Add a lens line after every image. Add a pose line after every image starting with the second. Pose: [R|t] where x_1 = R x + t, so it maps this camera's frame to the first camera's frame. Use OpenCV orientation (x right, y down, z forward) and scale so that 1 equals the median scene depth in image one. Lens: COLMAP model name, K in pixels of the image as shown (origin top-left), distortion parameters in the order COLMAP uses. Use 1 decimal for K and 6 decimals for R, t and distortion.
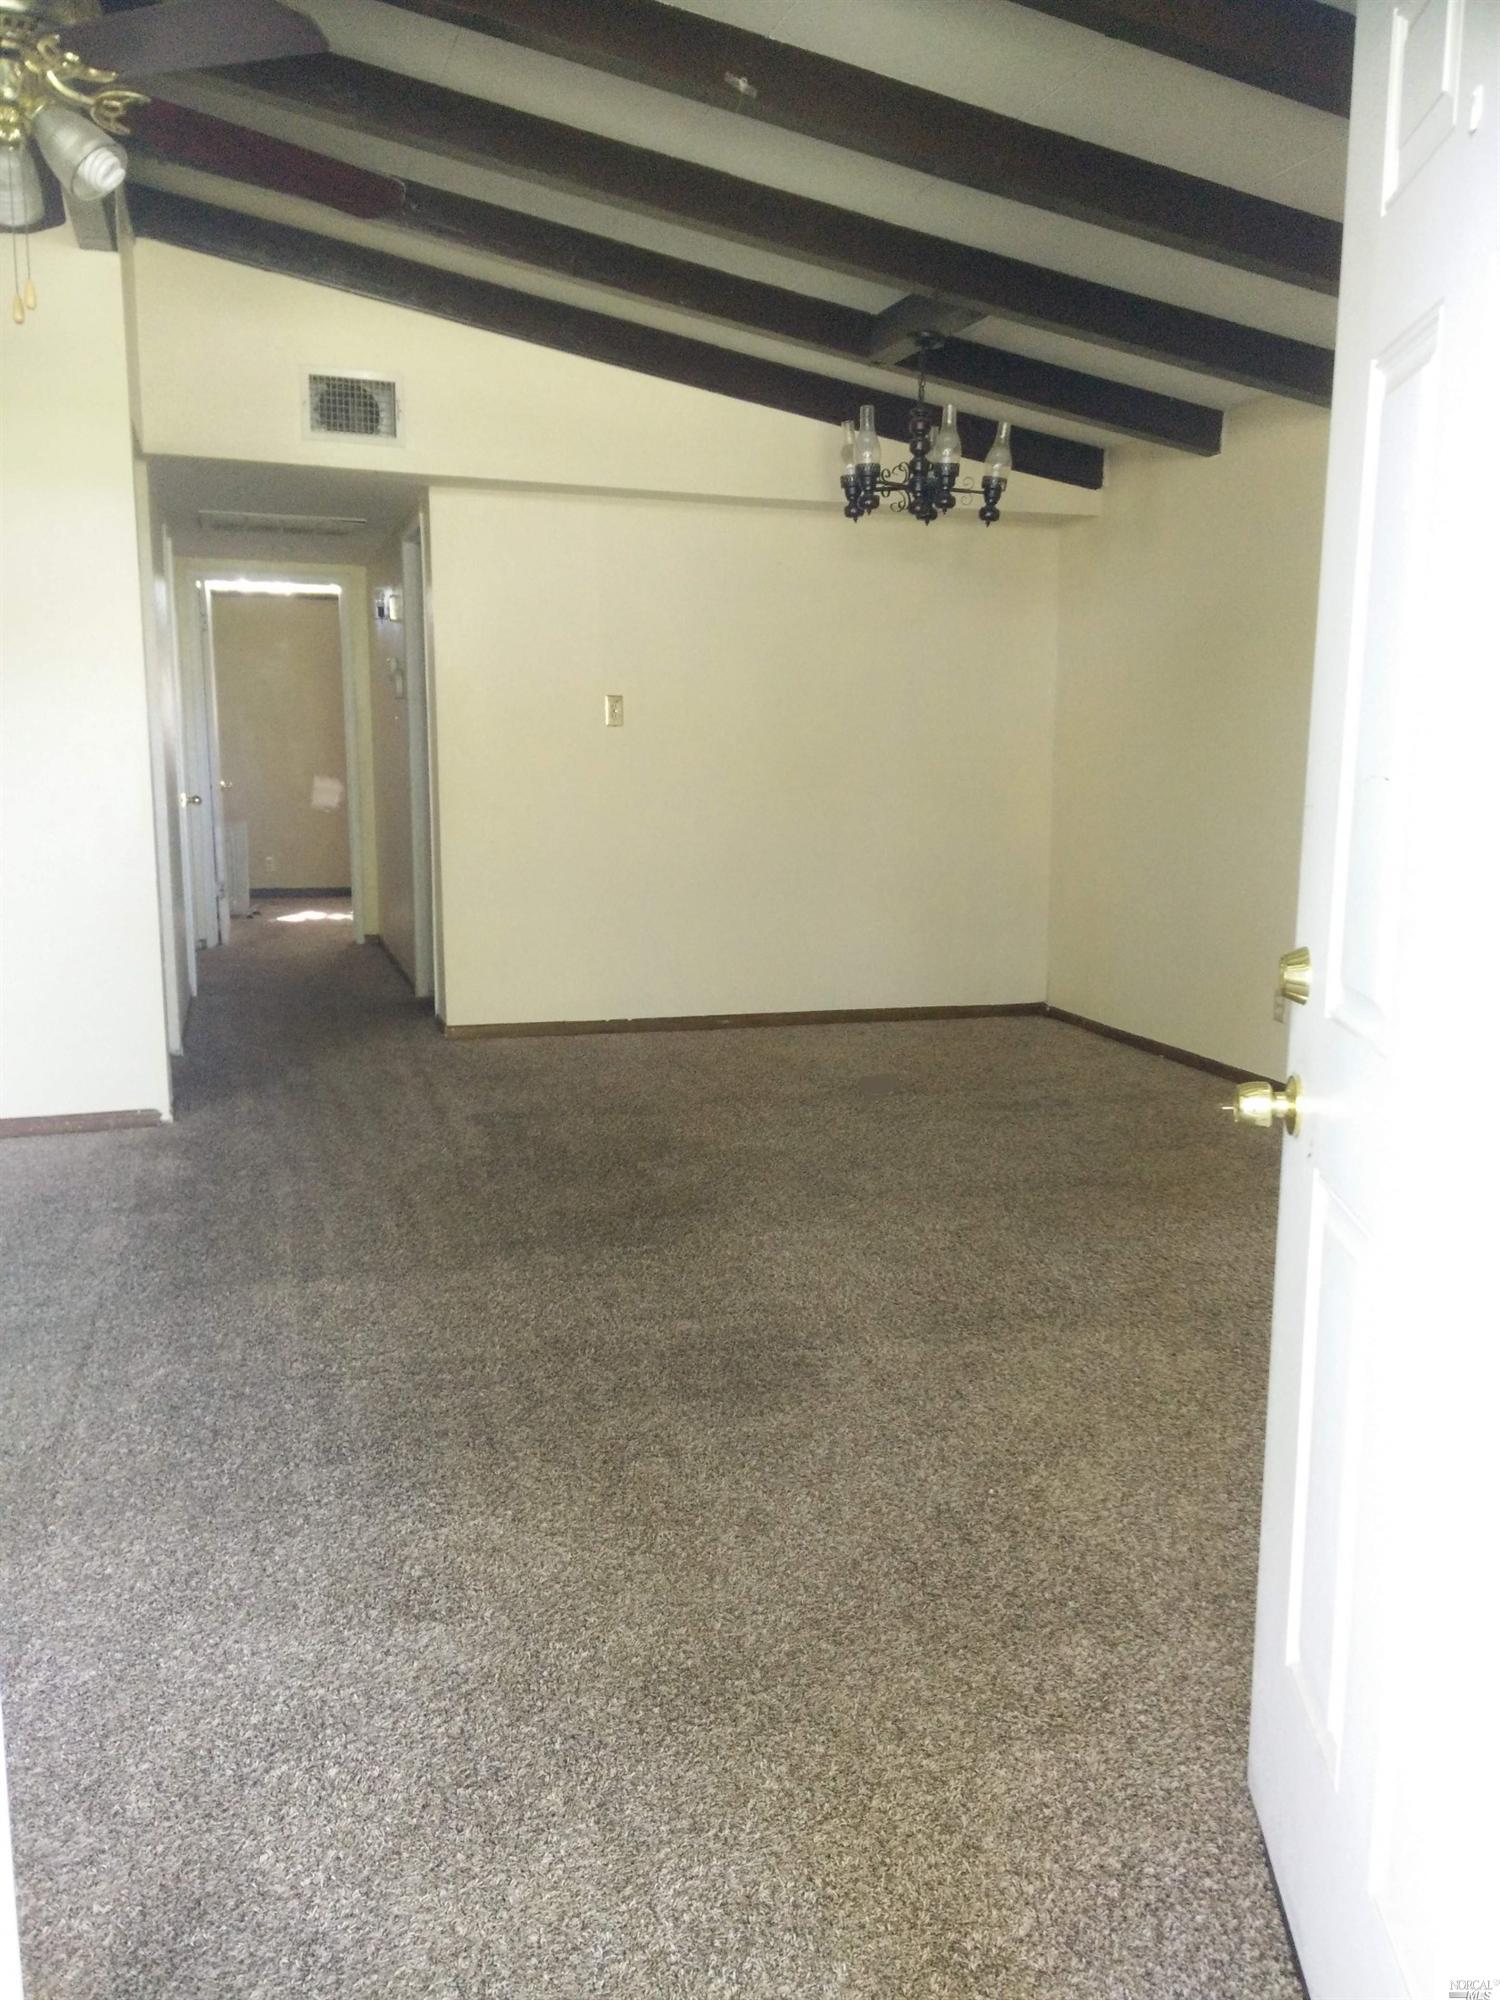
lens RADIAL K [[1611.6, 0, 762.6], [0, 1611.6, 1017.1], [0, 0, 1]] dist [0.063005, -0.075389]
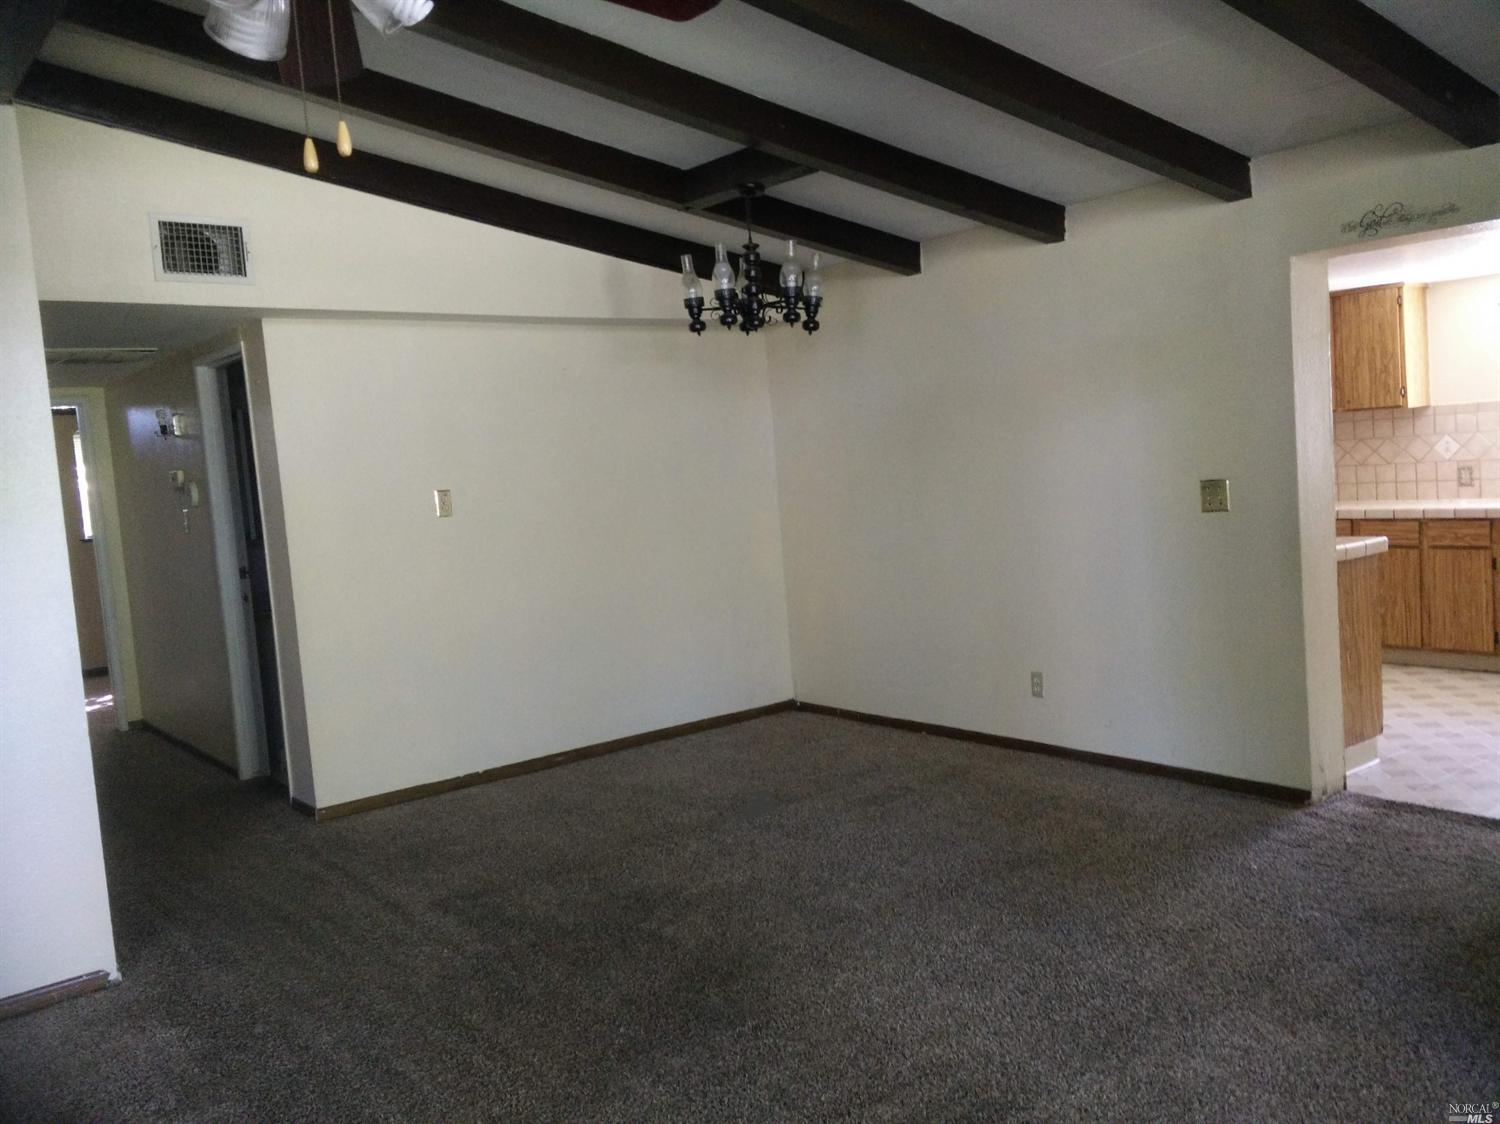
lens RADIAL K [[1208.7, 0, 757.6], [0, 1208.7, 555.6], [0, 0, 1]] dist [0.063005, -0.075389]
pose [[0.933787, -0.105007, 0.342074, -0.222320], [0.139905, 0.987014, -0.078925, -0.067460], [-0.329344, 0.121557, 0.936353, 0.165670]]
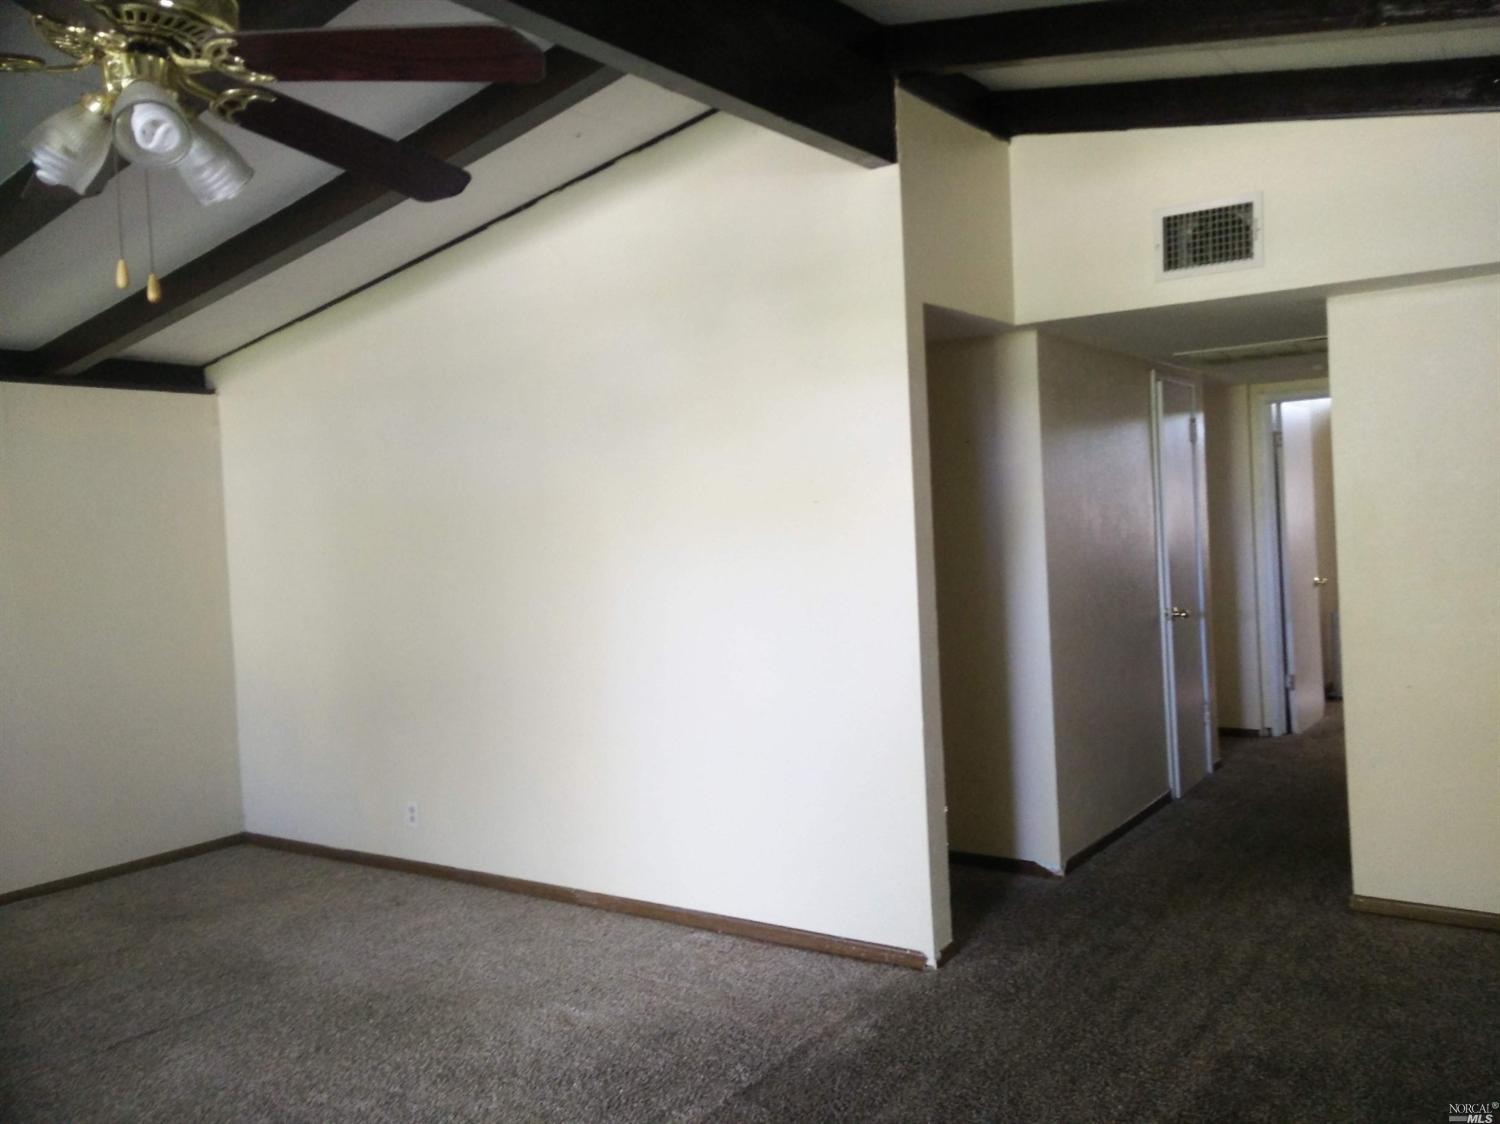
lens RADIAL K [[1208.7, 0, 757.6], [0, 1208.7, 555.6], [0, 0, 1]] dist [0.063005, -0.075389]
pose [[0.592064, -0.009916, -0.805830, 0.181956], [-0.089253, 0.992966, -0.077795, -0.116651], [0.800933, 0.117982, 0.587015, 0.414300]]
